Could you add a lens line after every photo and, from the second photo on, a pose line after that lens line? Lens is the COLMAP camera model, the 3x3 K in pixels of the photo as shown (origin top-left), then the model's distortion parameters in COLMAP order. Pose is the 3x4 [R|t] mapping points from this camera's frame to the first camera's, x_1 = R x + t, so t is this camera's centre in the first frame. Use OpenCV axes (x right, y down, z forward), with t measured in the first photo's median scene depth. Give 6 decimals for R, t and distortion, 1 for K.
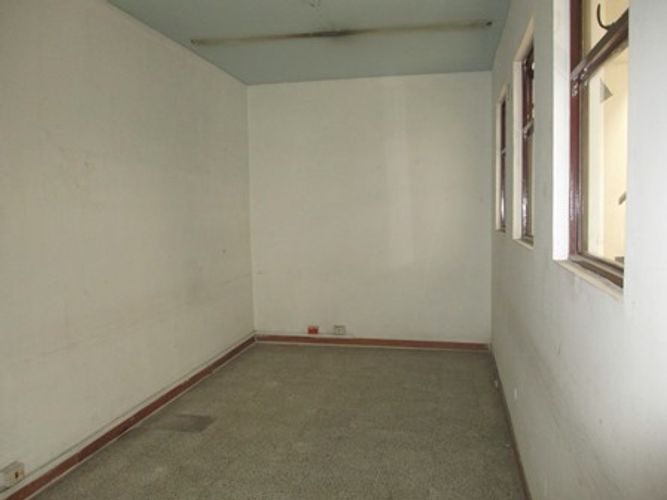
lens RADIAL K [[559.2, 0, 331.2], [0, 559.2, 246.8], [0, 0, 1]] dist [-0.012968, -0.011069]
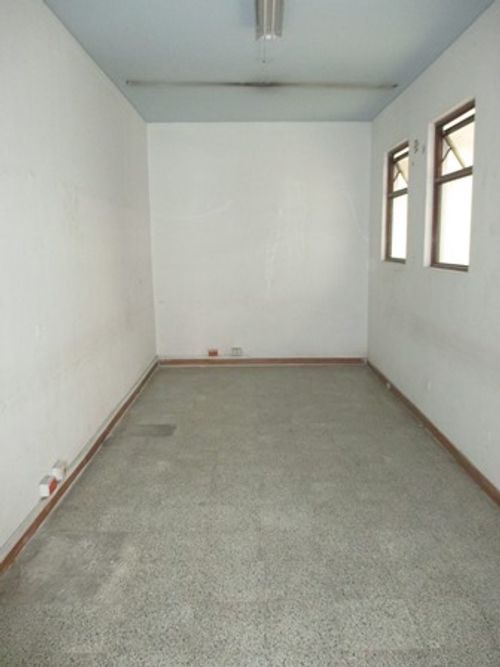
lens RADIAL K [[559.2, 0, 253.4], [0, 559.2, 336.7], [0, 0, 1]] dist [-0.012968, -0.011069]
pose [[0.974451, -0.031480, 0.222383, -0.227550], [0.010008, 0.995231, 0.097027, 0.011093], [-0.224377, -0.092322, 0.970119, -0.105985]]
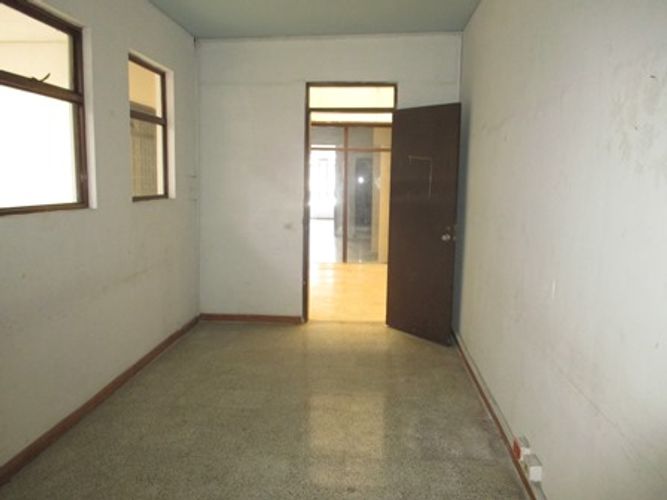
lens RADIAL K [[559.2, 0, 333.6], [0, 559.2, 249.9], [0, 0, 1]] dist [-0.012968, -0.011069]
pose [[-0.989751, 0.018204, -0.141640, -0.066810], [-0.010190, 0.980311, 0.197196, -0.063374], [0.142441, 0.196618, -0.970078, 0.936766]]
